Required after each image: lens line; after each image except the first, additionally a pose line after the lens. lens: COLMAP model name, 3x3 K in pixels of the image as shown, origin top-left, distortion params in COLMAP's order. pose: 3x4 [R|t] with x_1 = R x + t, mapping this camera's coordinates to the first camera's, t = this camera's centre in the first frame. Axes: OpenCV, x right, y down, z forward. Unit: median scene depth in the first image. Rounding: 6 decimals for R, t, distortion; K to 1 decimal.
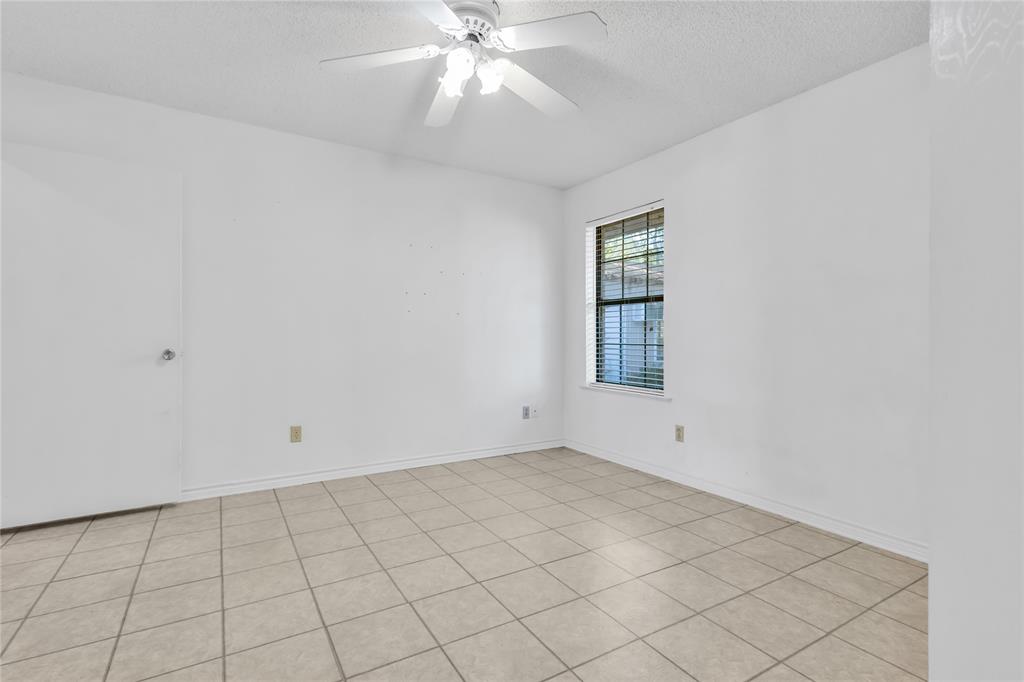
lens RADIAL K [[478.0, 0, 512.0], [0, 478.0, 341.0], [0, 0, 1]] dist [0.008636, -0.000087]
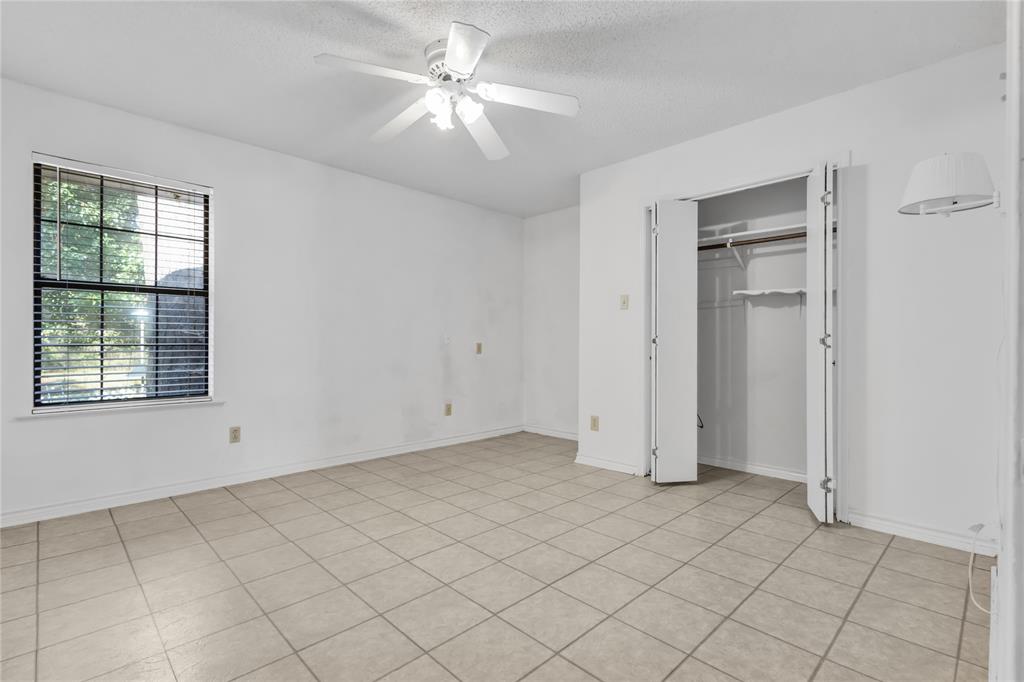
lens RADIAL K [[478.0, 0, 512.0], [0, 478.0, 341.0], [0, 0, 1]] dist [0.008636, -0.000087]
pose [[-0.220879, -0.008656, 0.975263, -0.766529], [0.000431, 0.999960, 0.008973, -0.008763], [-0.975301, 0.002402, -0.220866, 0.682516]]
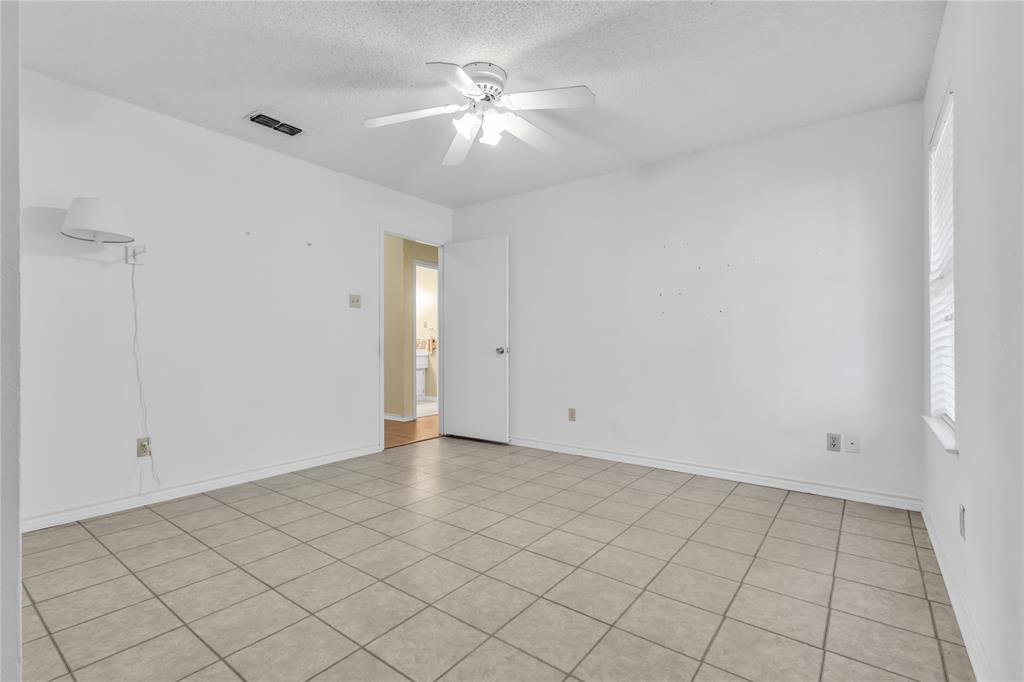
lens RADIAL K [[478.0, 0, 512.0], [0, 478.0, 341.0], [0, 0, 1]] dist [0.008636, -0.000087]
pose [[0.361853, -0.005924, -0.932216, 0.679830], [-0.003143, 0.999966, -0.007575, 0.007059], [0.932230, 0.005671, 0.361822, 0.379894]]
